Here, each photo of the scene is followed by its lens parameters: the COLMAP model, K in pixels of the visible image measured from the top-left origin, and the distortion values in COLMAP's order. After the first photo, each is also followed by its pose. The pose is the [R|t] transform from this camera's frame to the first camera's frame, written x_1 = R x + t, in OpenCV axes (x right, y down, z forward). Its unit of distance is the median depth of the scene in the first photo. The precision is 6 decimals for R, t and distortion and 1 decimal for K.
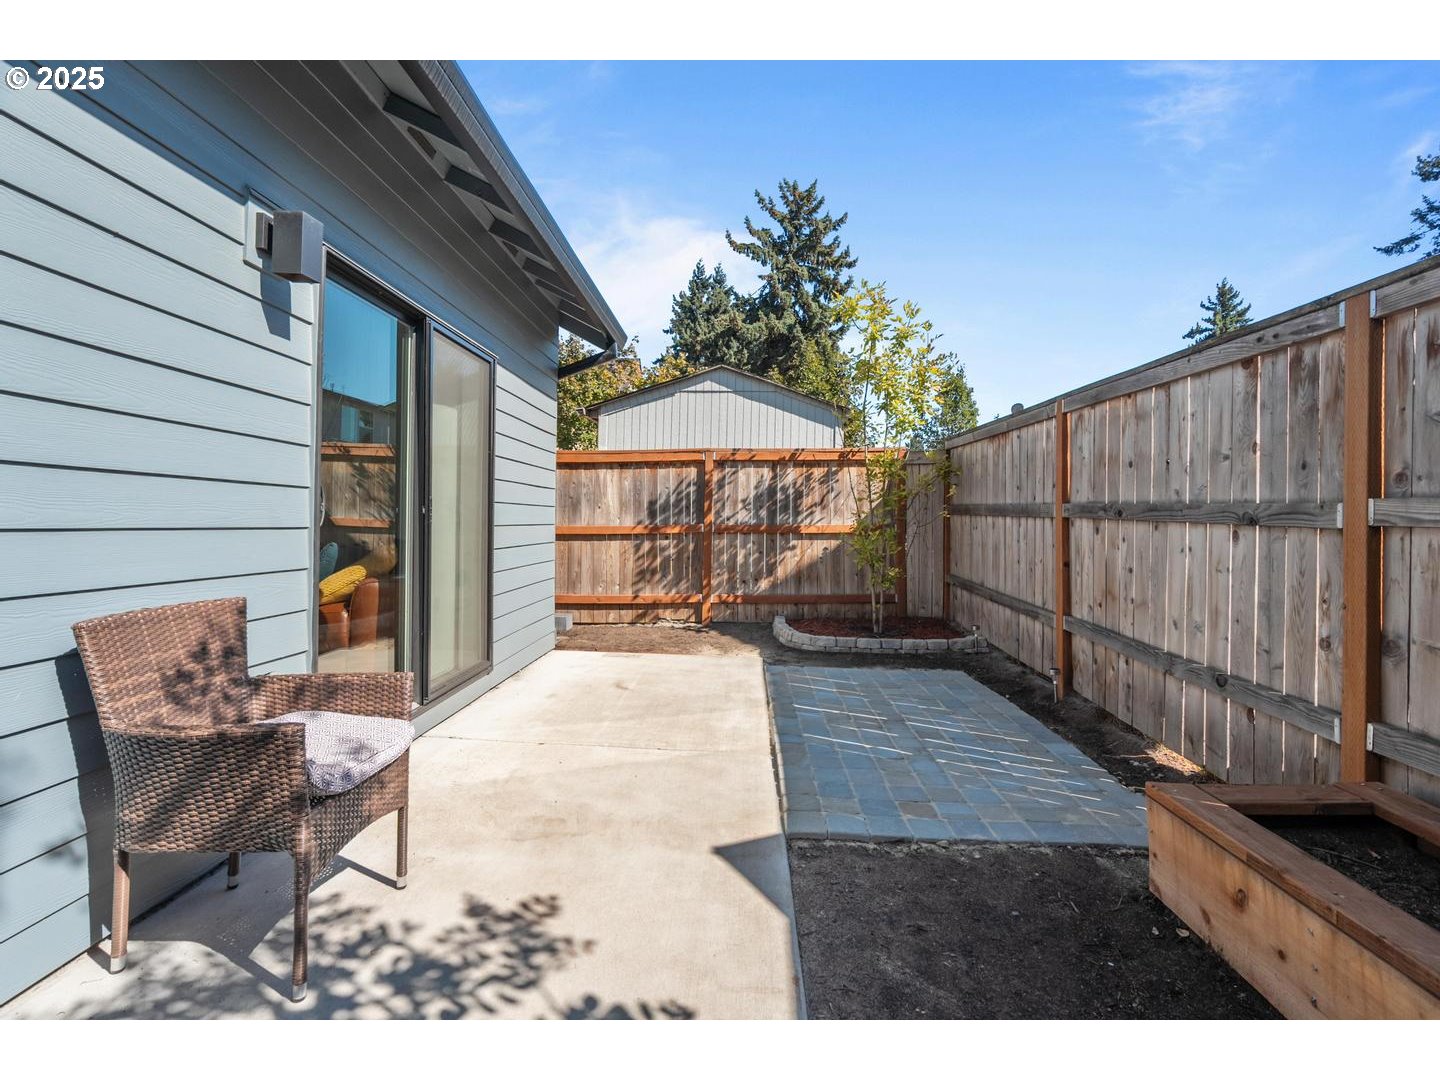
lens RADIAL K [[665.8, 0, 720.8], [0, 665.8, 513.5], [0, 0, 1]] dist [-0.002257, 0.006983]
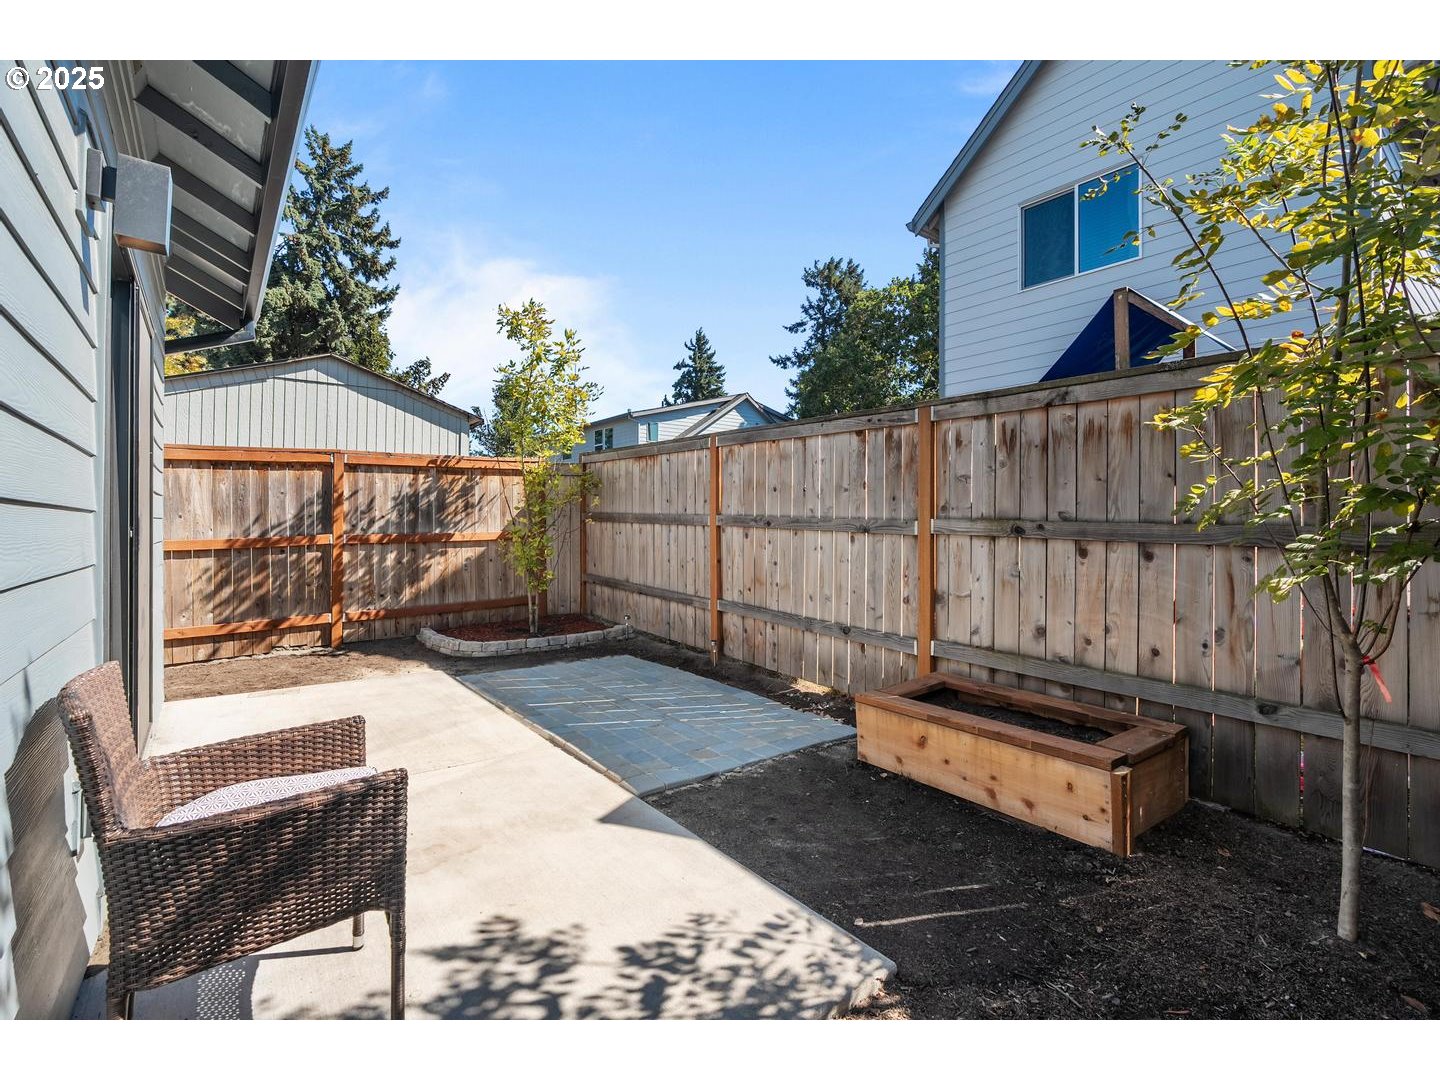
lens RADIAL K [[666.2, 0, 714.2], [0, 666.2, 519.7], [0, 0, 1]] dist [0.001295, 0.000274]
pose [[0.772473, -0.011138, 0.634950, -0.333837], [0.003453, 0.999905, 0.013338, -0.023924], [-0.635039, -0.008111, 0.772438, -0.018620]]
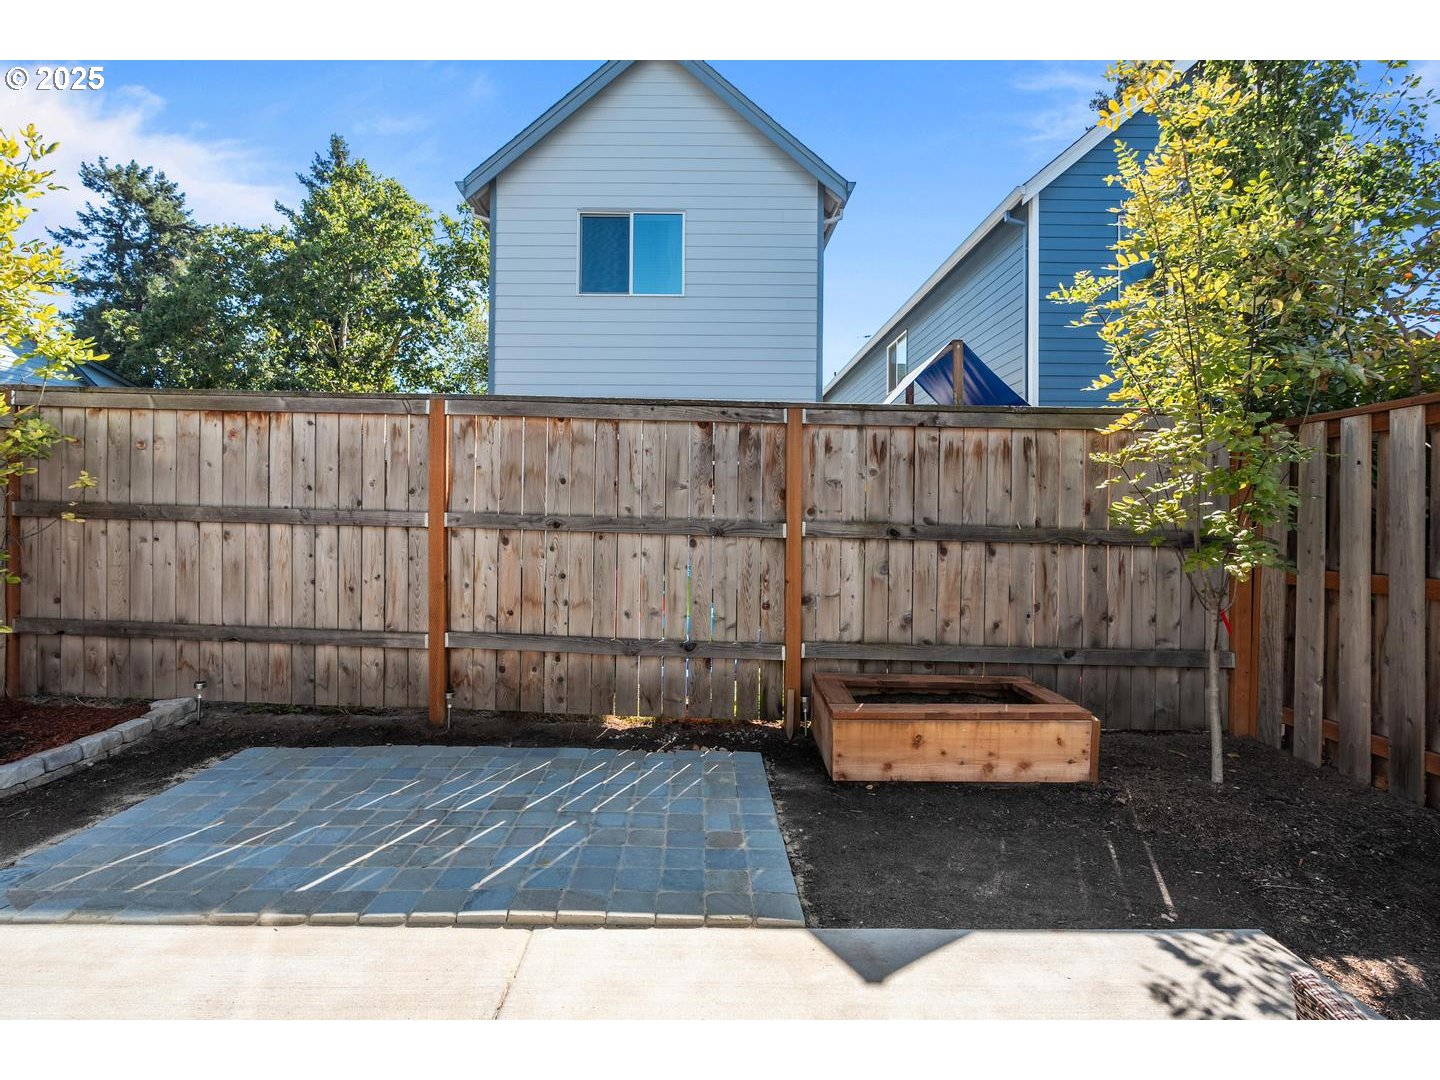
lens RADIAL K [[665.3, 0, 694.7], [0, 665.3, 521.4], [0, 0, 1]] dist [-0.004482, -0.000289]
pose [[-0.042717, -0.020891, 0.998869, -0.430542], [-0.019105, 0.999616, 0.020089, -0.027807], [-0.998905, -0.018225, -0.043100, 0.700996]]
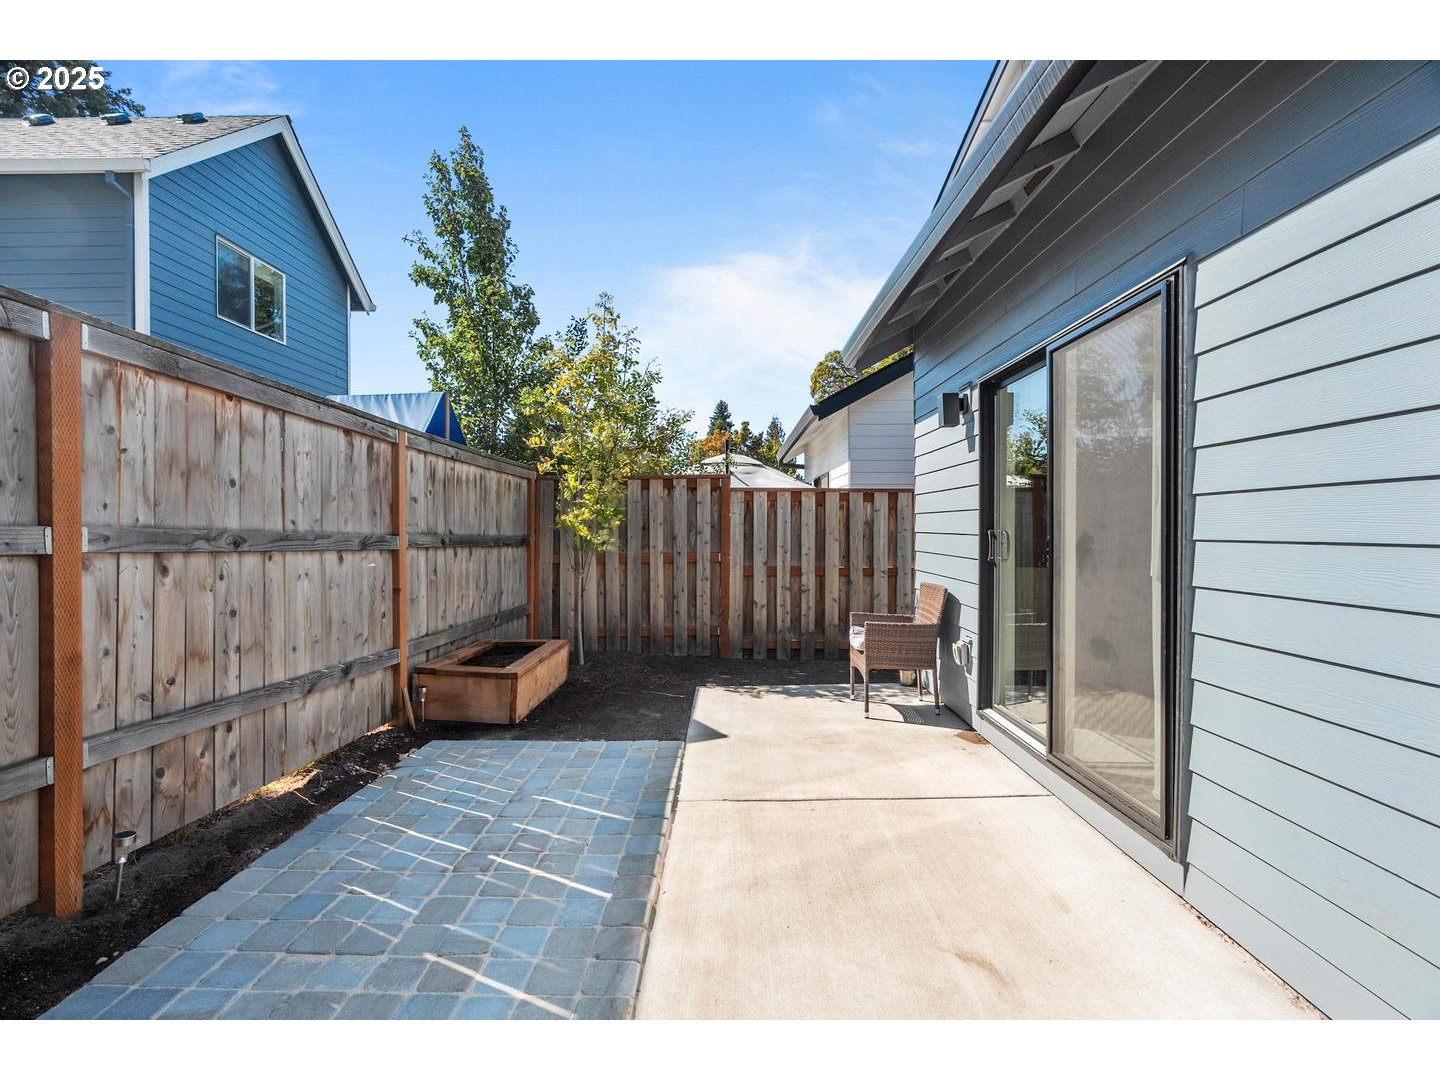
lens RADIAL K [[651.5, 0, 720.5], [0, 651.5, 534.4], [0, 0, 1]] dist [-0.001517, 0.000091]
pose [[-0.999416, -0.015347, -0.030537, 0.038206], [-0.015208, 0.999873, -0.004779, -0.013765], [0.030606, -0.004312, -0.999522, 1.536207]]
